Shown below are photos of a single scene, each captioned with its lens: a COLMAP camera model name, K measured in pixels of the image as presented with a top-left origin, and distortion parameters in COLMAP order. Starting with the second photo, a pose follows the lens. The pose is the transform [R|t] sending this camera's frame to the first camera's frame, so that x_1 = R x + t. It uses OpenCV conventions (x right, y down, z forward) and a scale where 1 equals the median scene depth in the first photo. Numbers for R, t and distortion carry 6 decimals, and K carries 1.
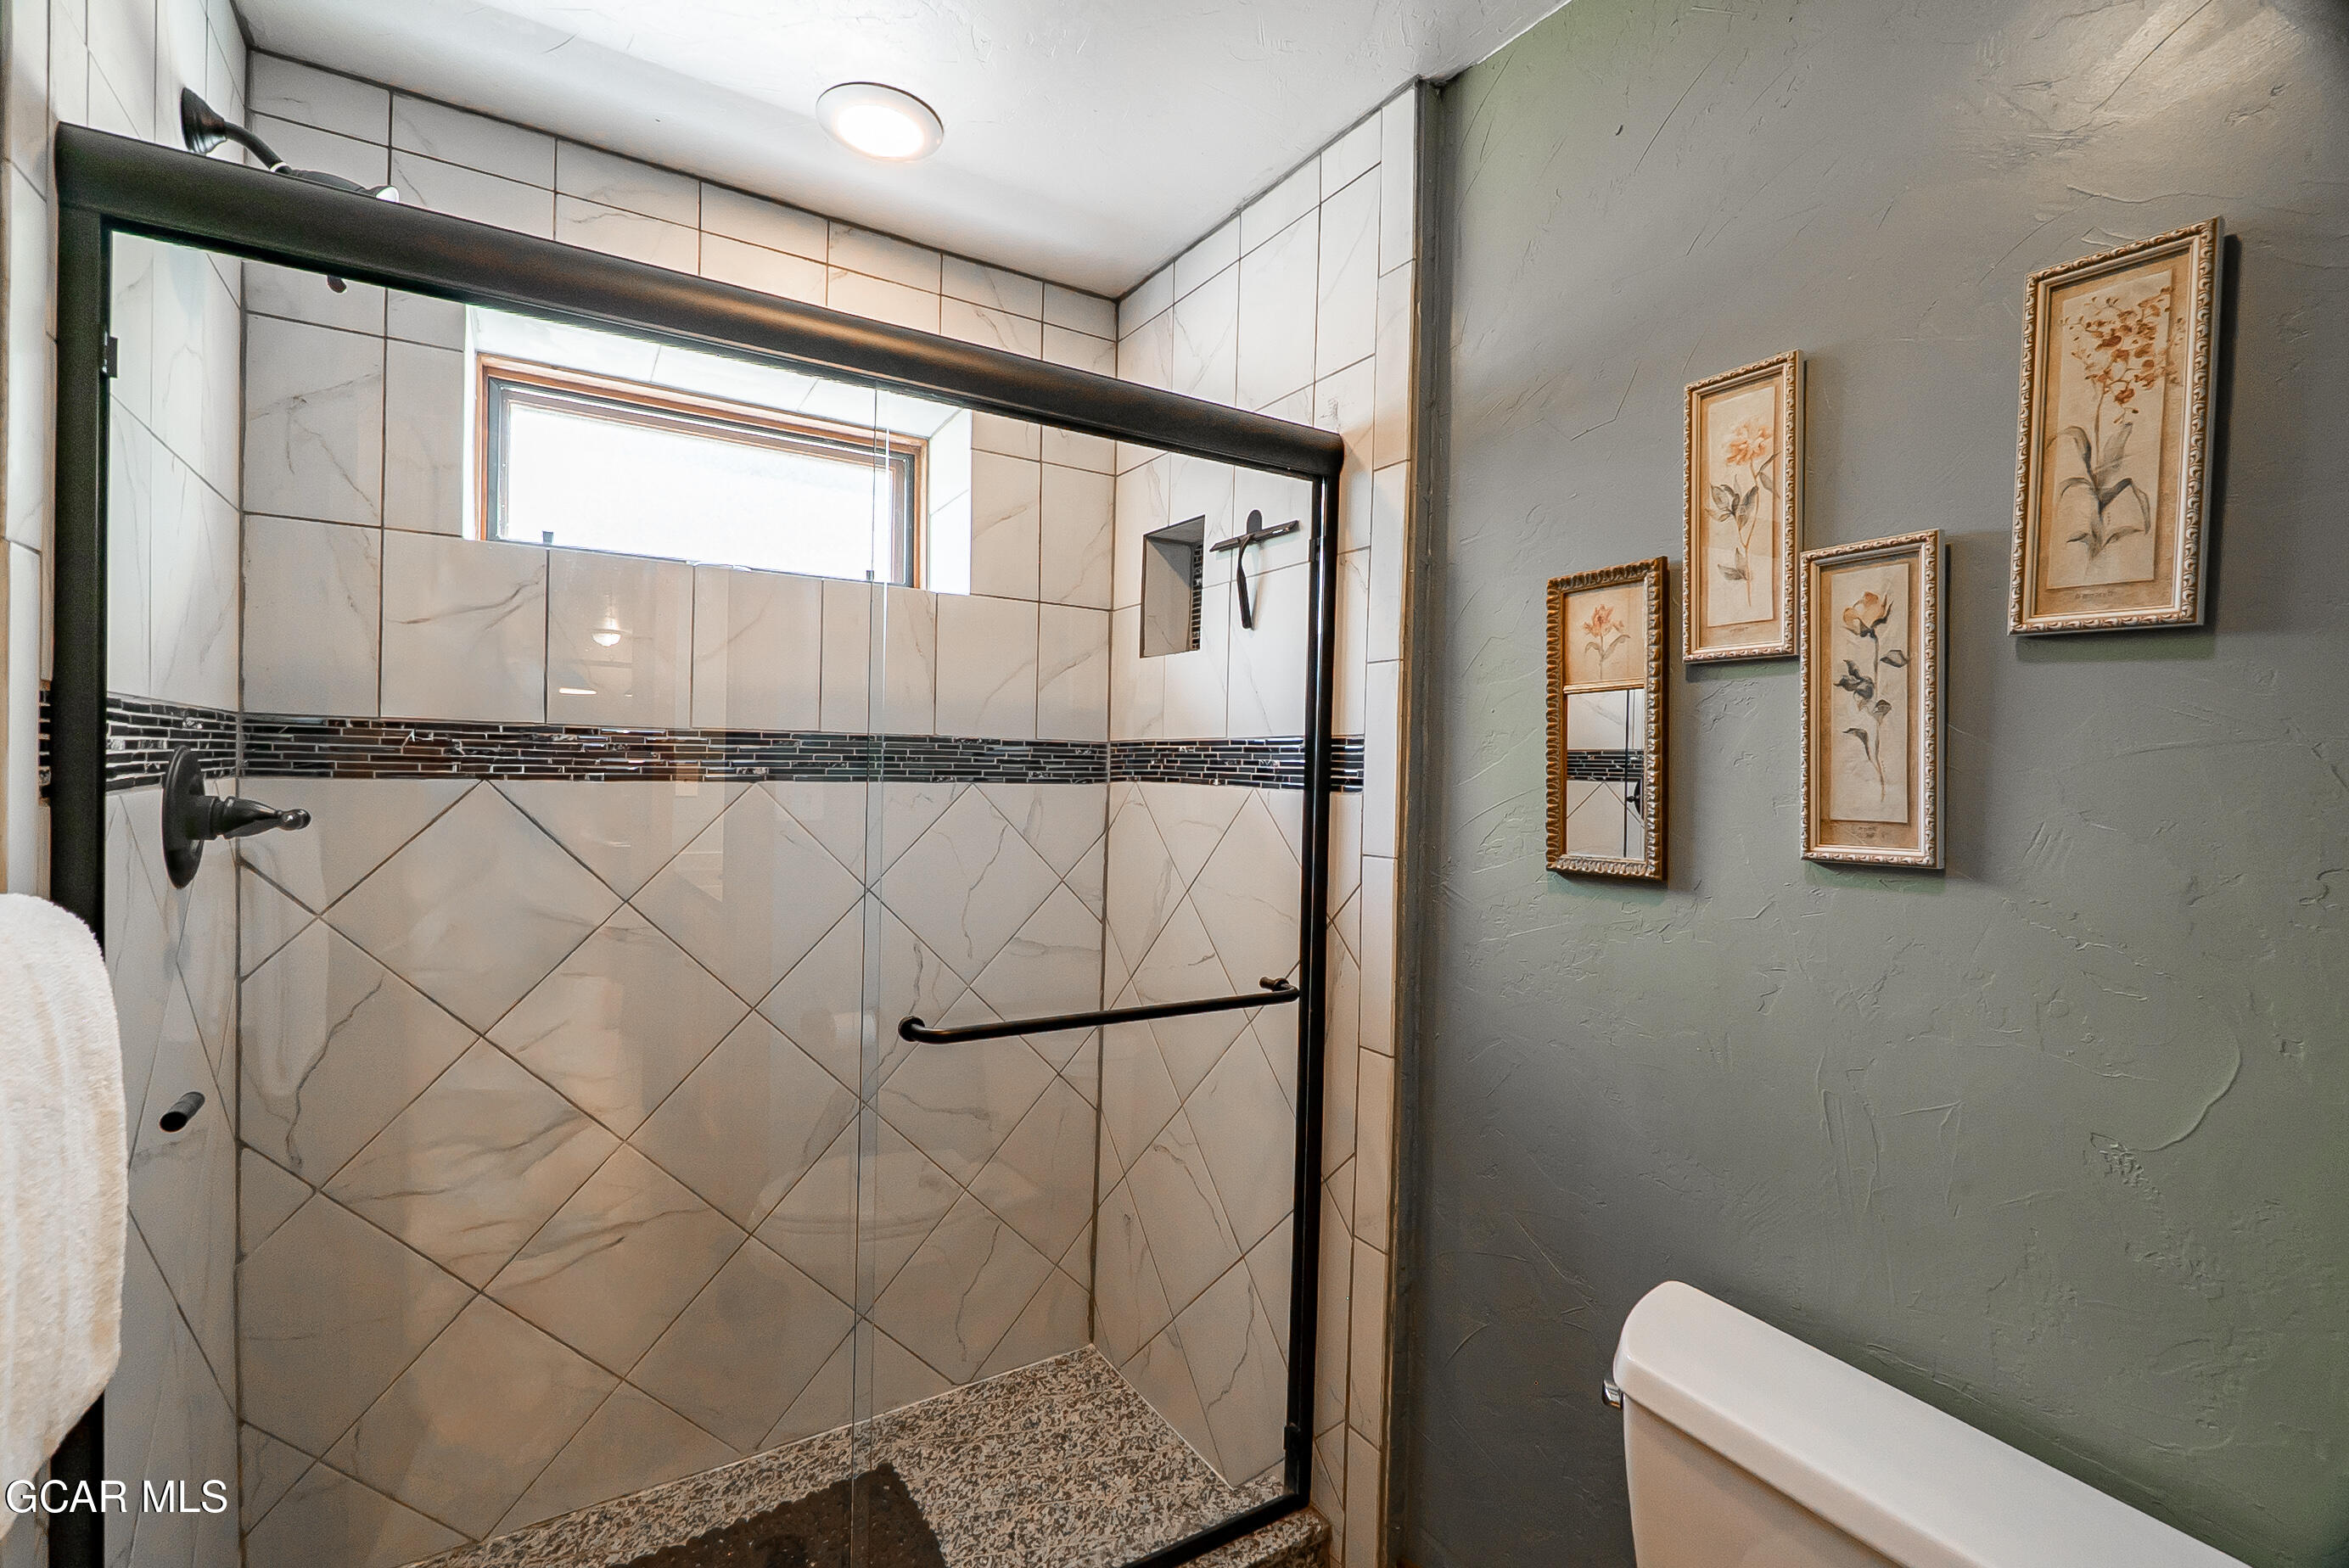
lens RADIAL K [[1033.7, 0, 1171.0], [0, 1033.7, 783.8], [0, 0, 1]] dist [0.001925, -0.000019]
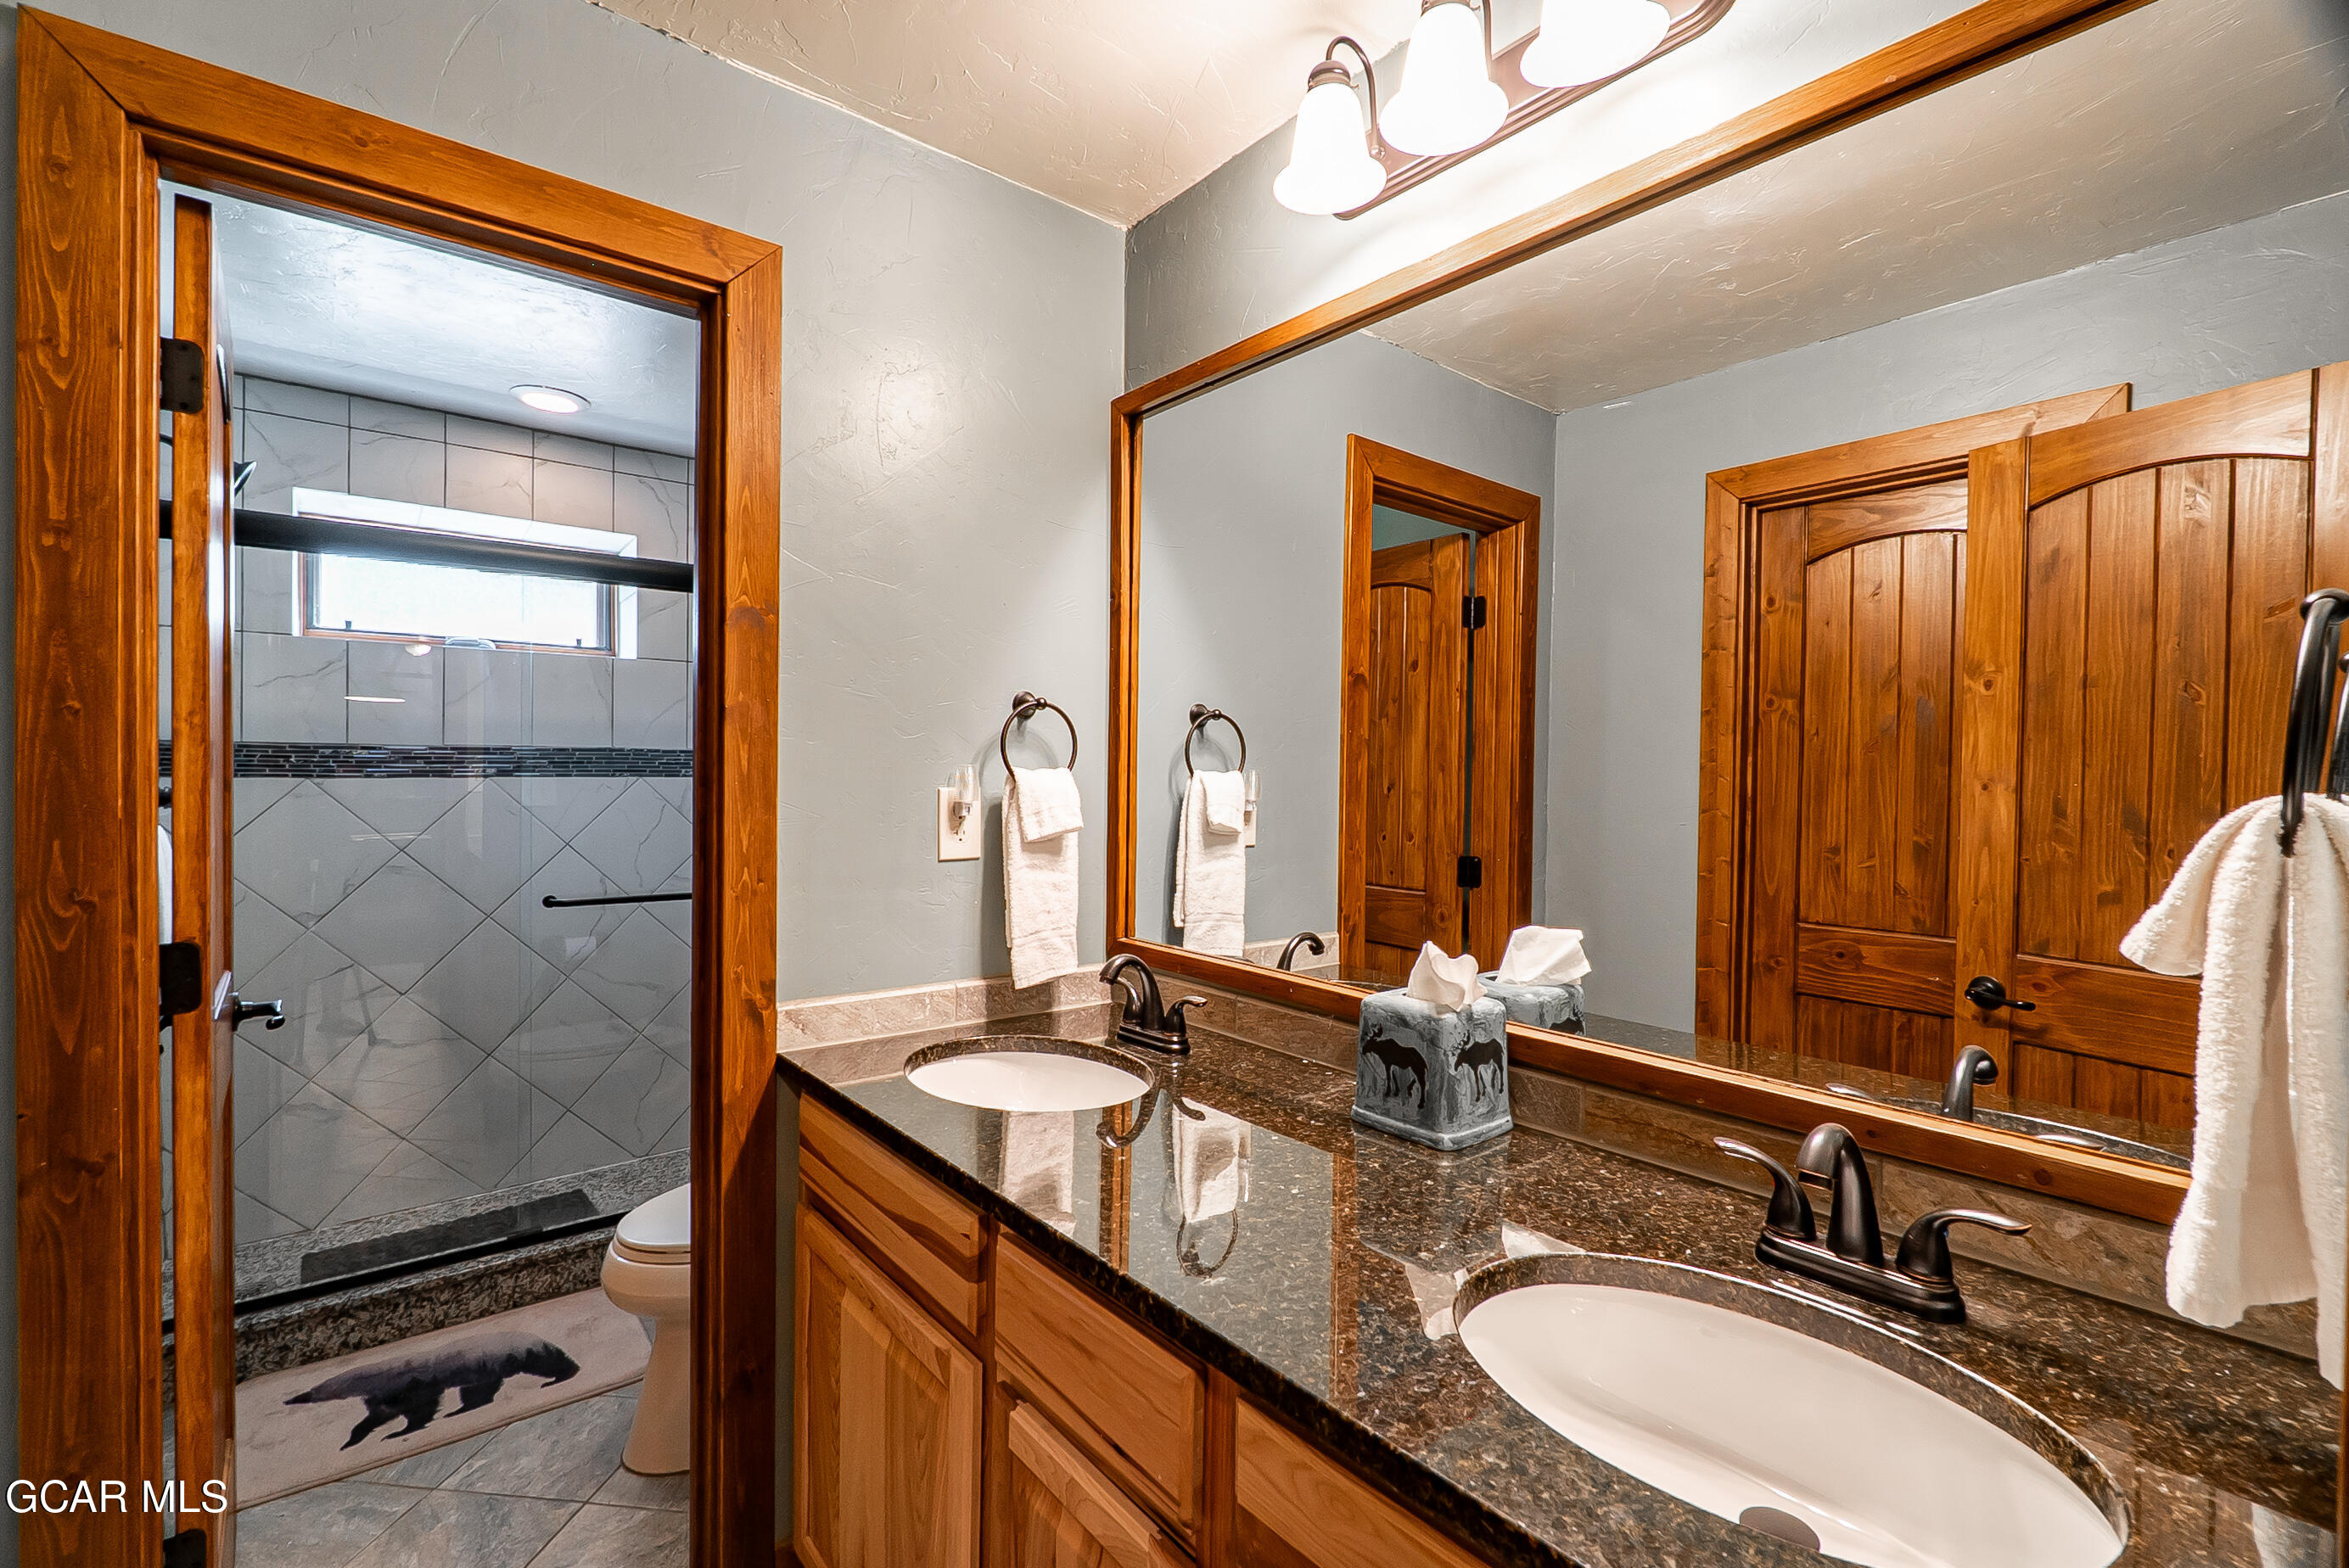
lens RADIAL K [[1033.7, 0, 1177.3], [0, 1033.7, 779.0], [0, 0, 1]] dist [0.001925, -0.000019]
pose [[0.993052, -0.011792, 0.117086, 0.469705], [0.011794, 0.999930, 0.000669, 0.011675], [-0.117085, 0.000717, 0.993122, -0.723926]]
